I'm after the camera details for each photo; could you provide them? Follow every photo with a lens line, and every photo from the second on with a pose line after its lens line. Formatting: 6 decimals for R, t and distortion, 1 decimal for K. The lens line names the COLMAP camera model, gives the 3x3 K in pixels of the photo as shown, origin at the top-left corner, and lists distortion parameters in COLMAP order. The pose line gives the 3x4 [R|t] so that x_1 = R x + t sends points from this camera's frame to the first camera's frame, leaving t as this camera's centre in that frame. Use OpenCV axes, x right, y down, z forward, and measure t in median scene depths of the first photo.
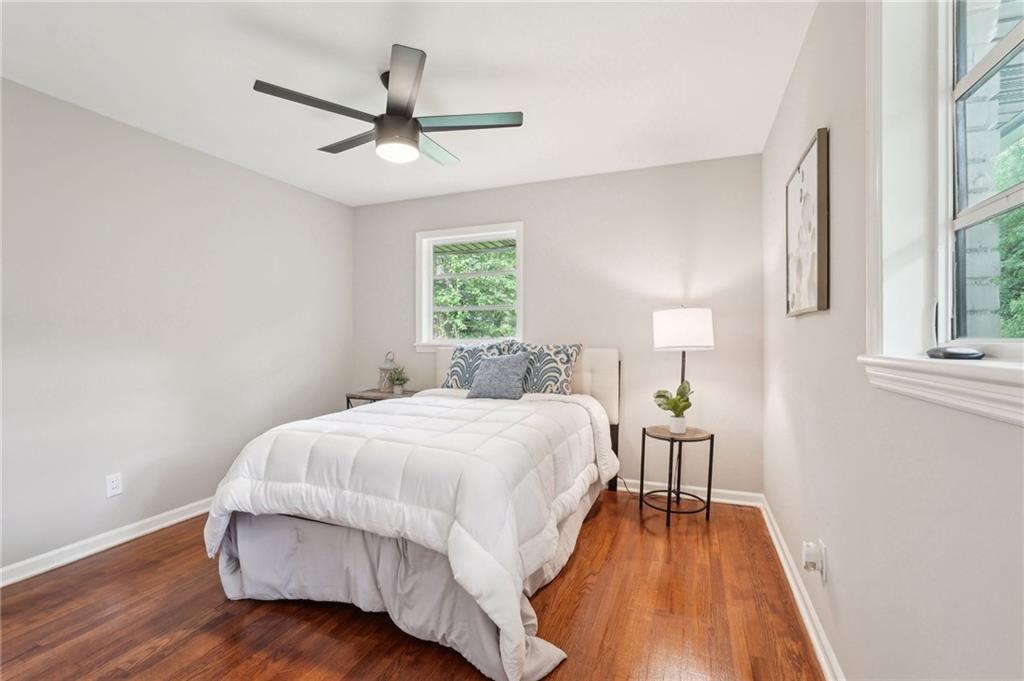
lens RADIAL K [[460.3, 0, 508.2], [0, 460.3, 336.4], [0, 0, 1]] dist [-0.012606, 0.009501]
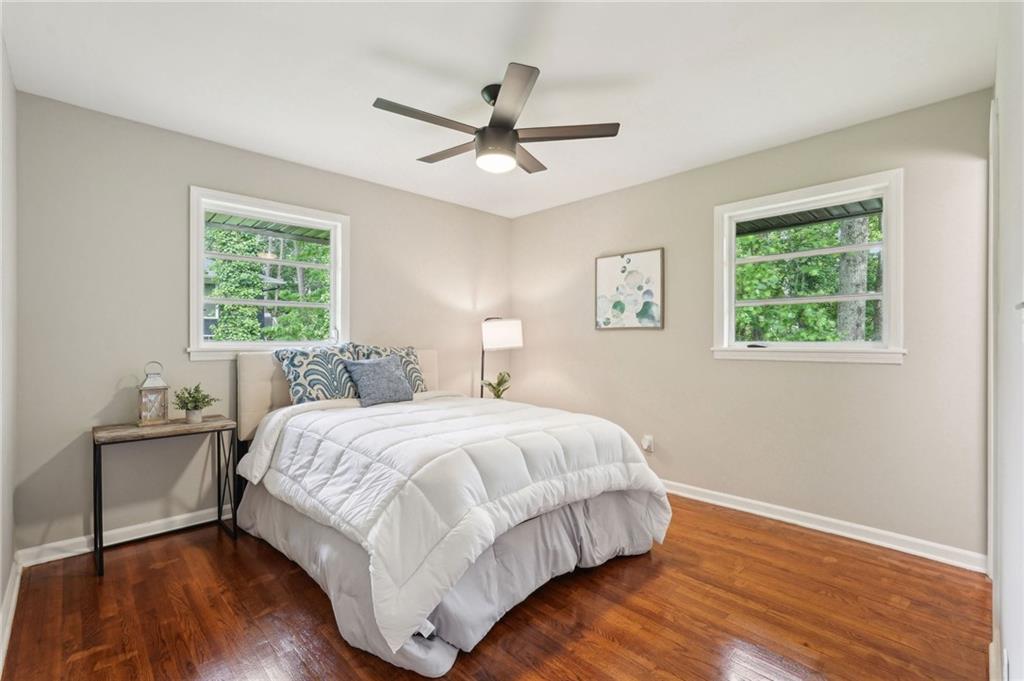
lens RADIAL K [[460.3, 0, 510.0], [0, 460.3, 343.9], [0, 0, 1]] dist [-0.012606, 0.009501]
pose [[0.403084, -0.001416, 0.915162, -0.783921], [-0.004993, 0.999981, 0.003746, 0.005602], [-0.915149, -0.006080, 0.403069, 0.362863]]
